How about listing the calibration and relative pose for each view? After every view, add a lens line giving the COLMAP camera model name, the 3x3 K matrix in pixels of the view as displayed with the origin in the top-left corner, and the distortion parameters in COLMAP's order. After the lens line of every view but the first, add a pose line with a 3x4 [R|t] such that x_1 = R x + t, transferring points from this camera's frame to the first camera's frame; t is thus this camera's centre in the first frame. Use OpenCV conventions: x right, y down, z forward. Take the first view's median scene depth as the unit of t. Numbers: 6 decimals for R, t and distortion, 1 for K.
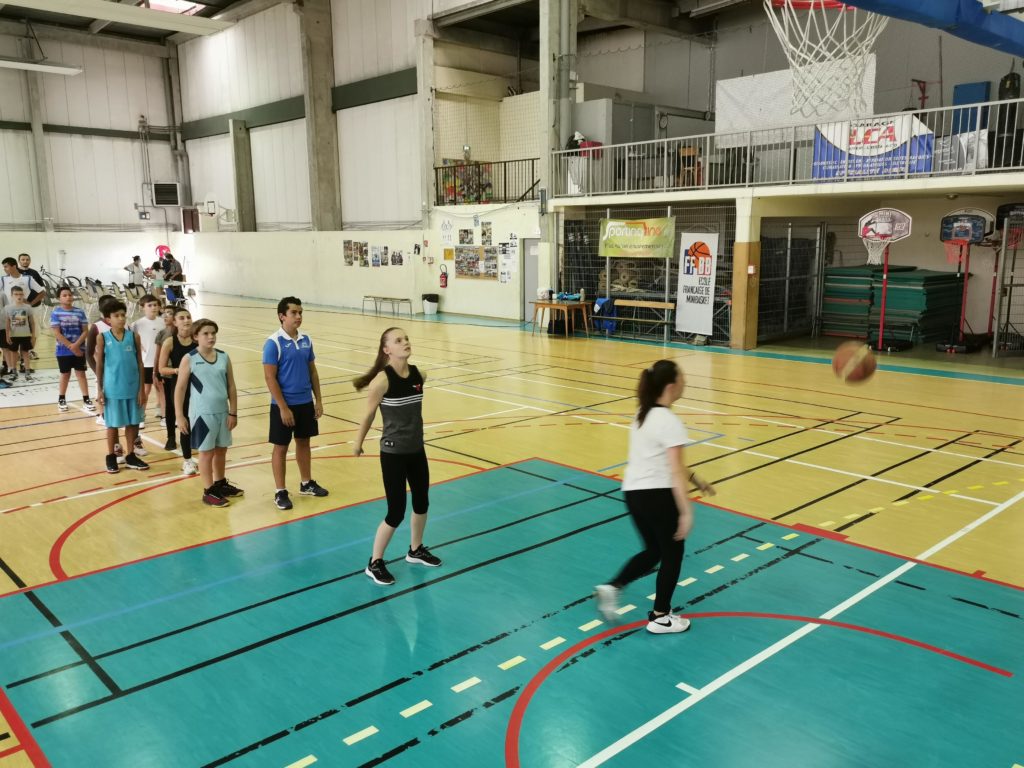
lens RADIAL K [[838.1, 0, 512.0], [0, 838.1, 384.0], [0, 0, 1]] dist [0.069810, -0.066117]
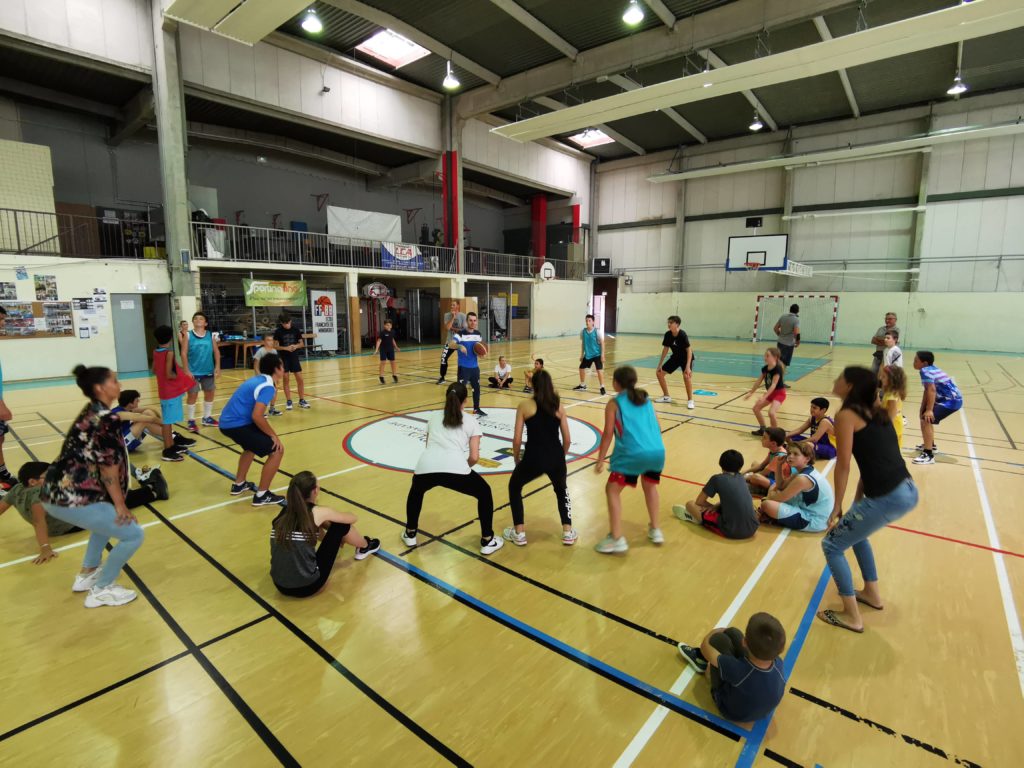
lens RADIAL K [[498.1, 0, 547.4], [0, 498.1, 379.7], [0, 0, 1]] dist [-0.051760, 0.000220]
pose [[-0.172233, -0.145911, 0.974190, -0.616595], [0.170274, 0.969672, 0.175338, -0.075331], [-0.970228, 0.196078, -0.142165, 0.540107]]
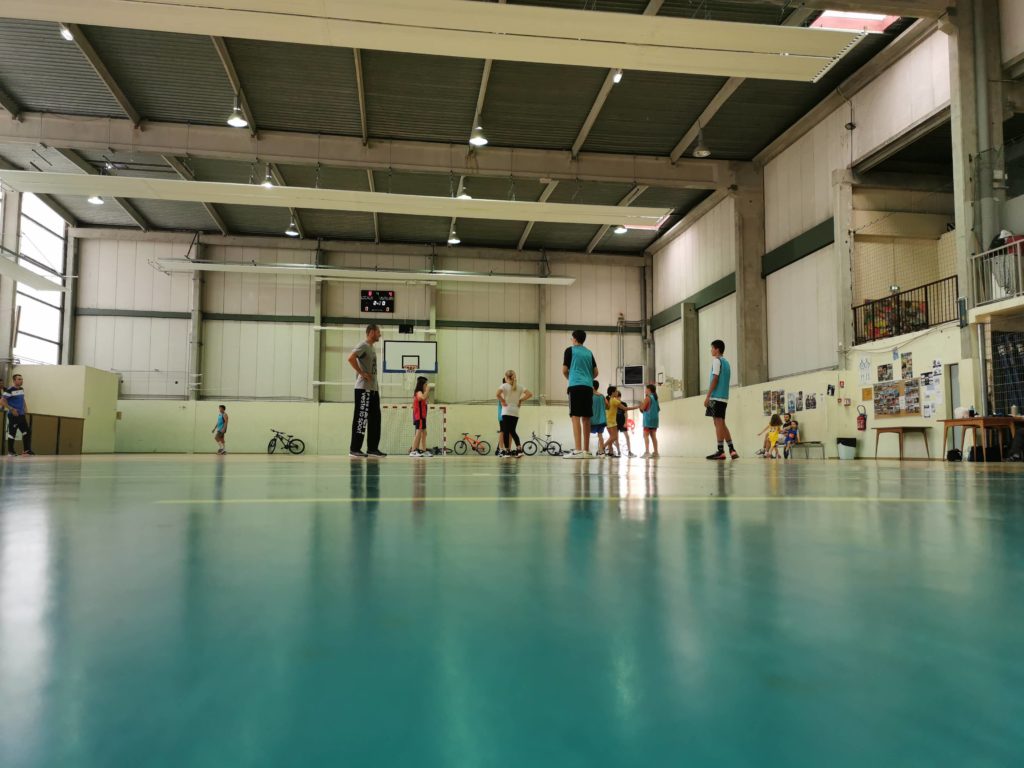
lens RADIAL K [[777.9, 0, 512.0], [0, 777.9, 384.0], [0, 0, 1]] dist [0.055624, -0.040375]
pose [[0.818494, -0.038536, -0.573221, 0.101744], [-0.115221, 0.966466, -0.229495, 0.078586], [0.562843, 0.253887, 0.786606, 0.102630]]
